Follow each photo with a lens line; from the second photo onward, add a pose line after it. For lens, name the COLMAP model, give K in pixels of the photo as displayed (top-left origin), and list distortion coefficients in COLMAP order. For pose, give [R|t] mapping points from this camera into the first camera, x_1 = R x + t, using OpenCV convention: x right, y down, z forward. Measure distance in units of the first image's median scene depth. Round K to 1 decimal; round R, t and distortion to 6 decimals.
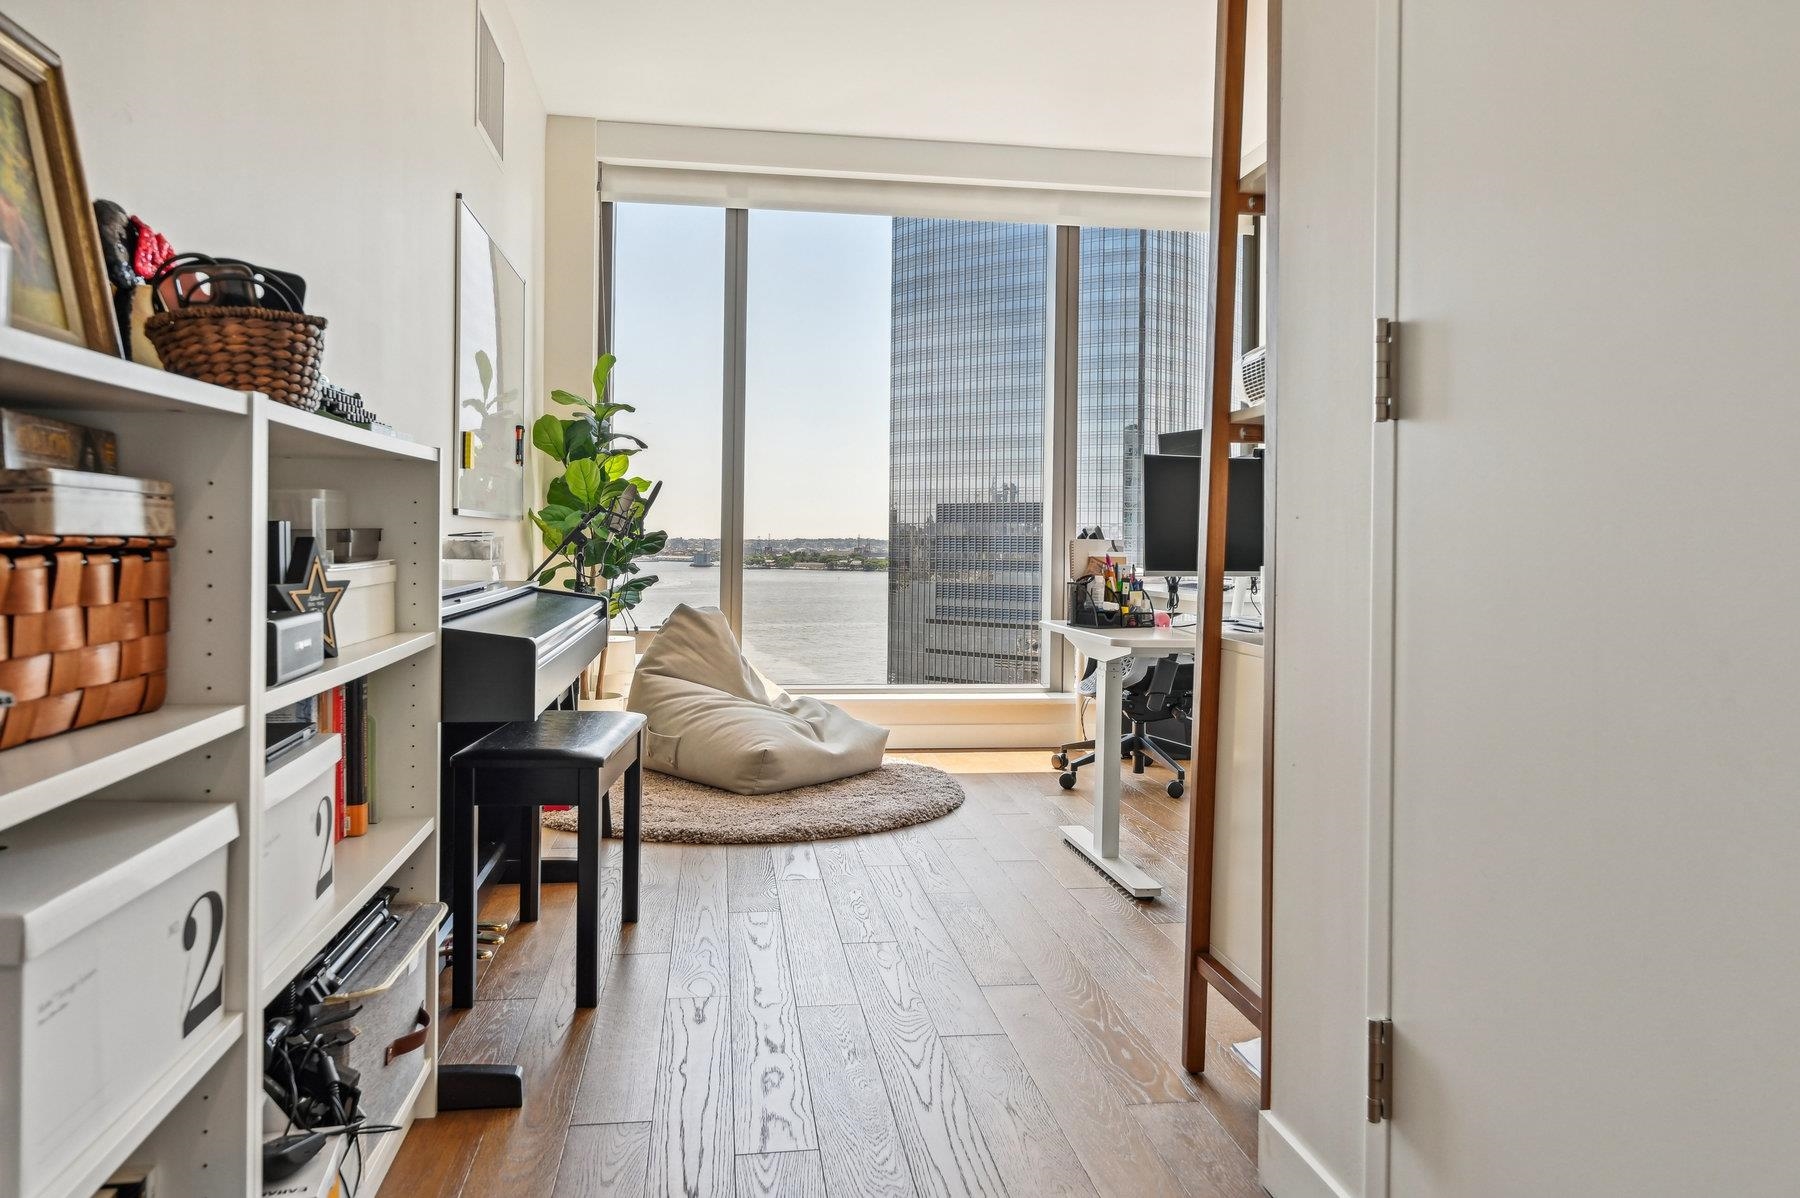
lens RADIAL K [[1219.6, 0, 901.5], [0, 1219.6, 562.7], [0, 0, 1]] dist [-0.001449, 0.000444]
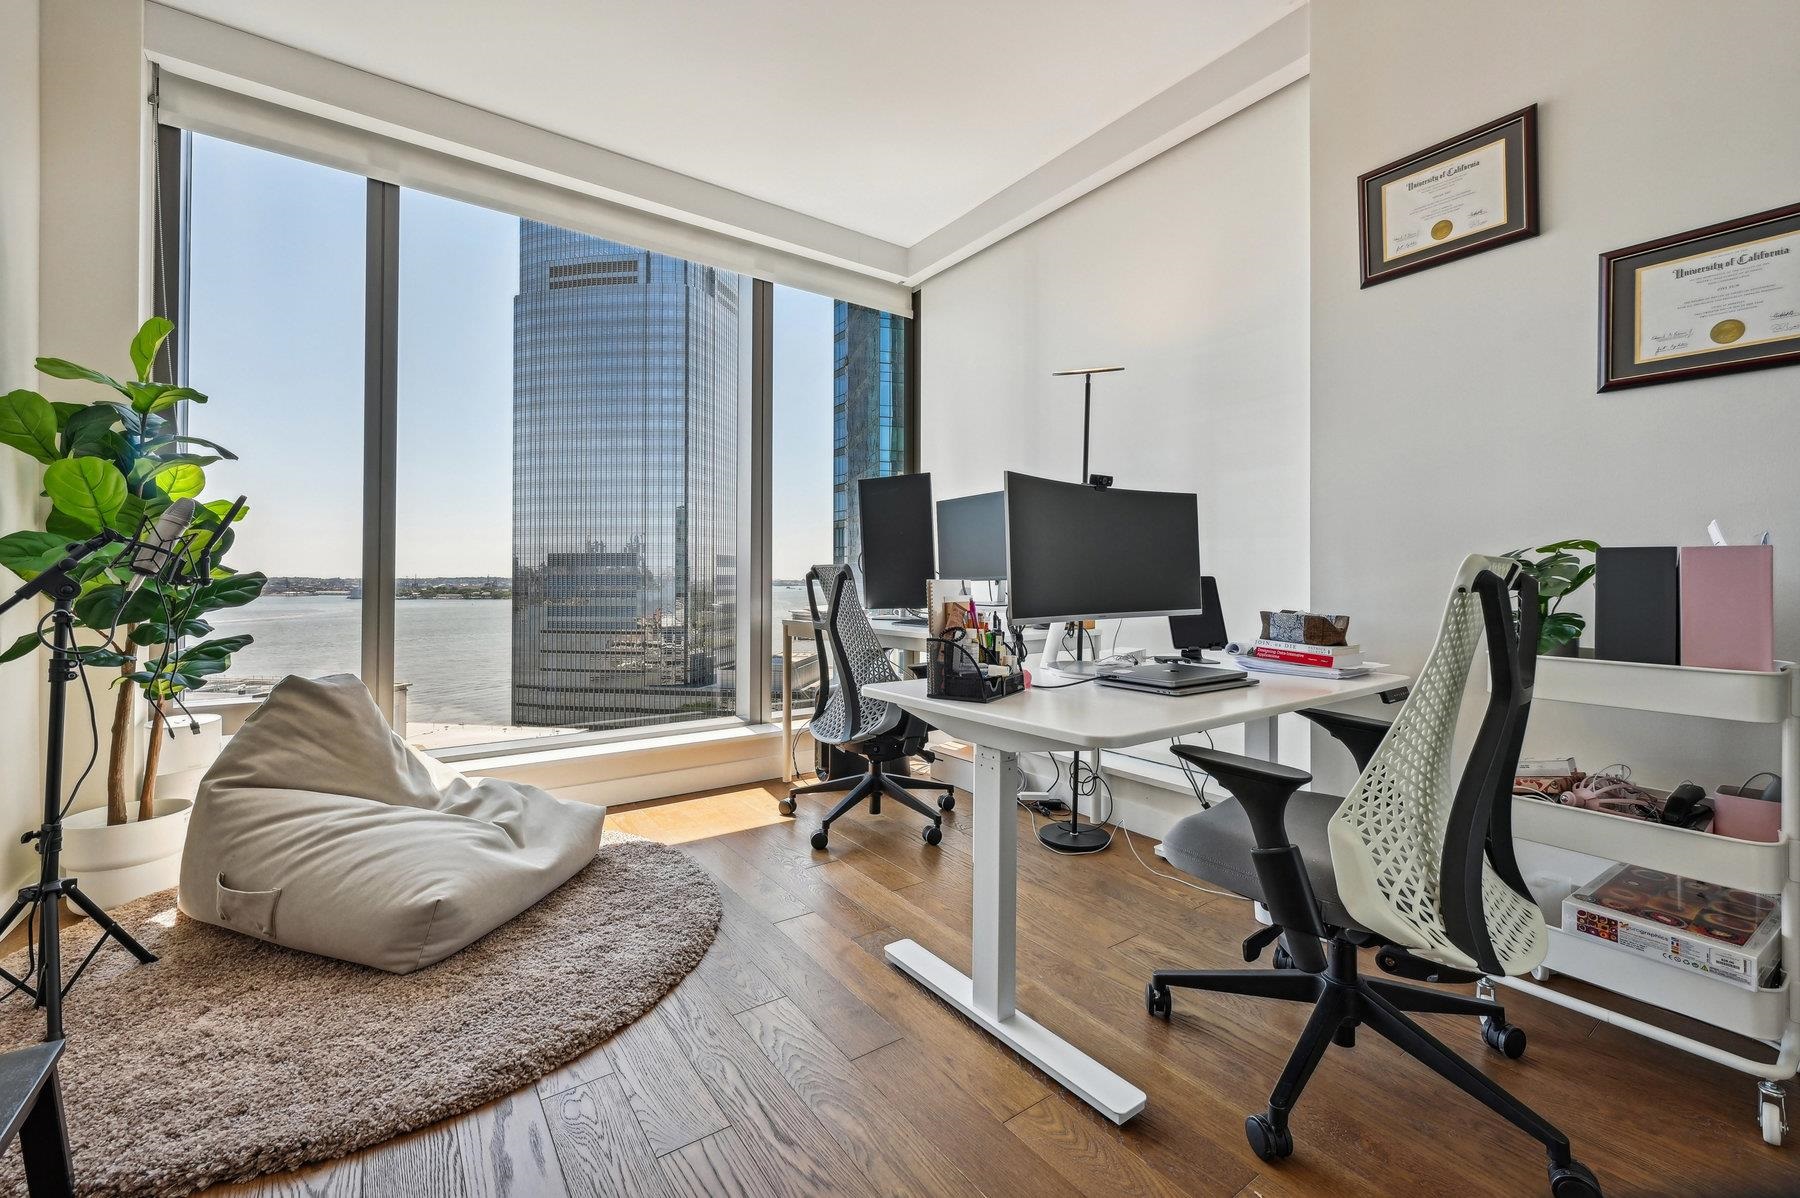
lens RADIAL K [[732.2, 0, 893.9], [0, 732.2, 574.3], [0, 0, 1]] dist [0.001155, -0.000289]
pose [[0.891615, -0.008093, 0.452723, -0.060079], [0.017546, 0.999707, -0.016684, -0.011437], [-0.452455, 0.022819, 0.891495, 0.458084]]
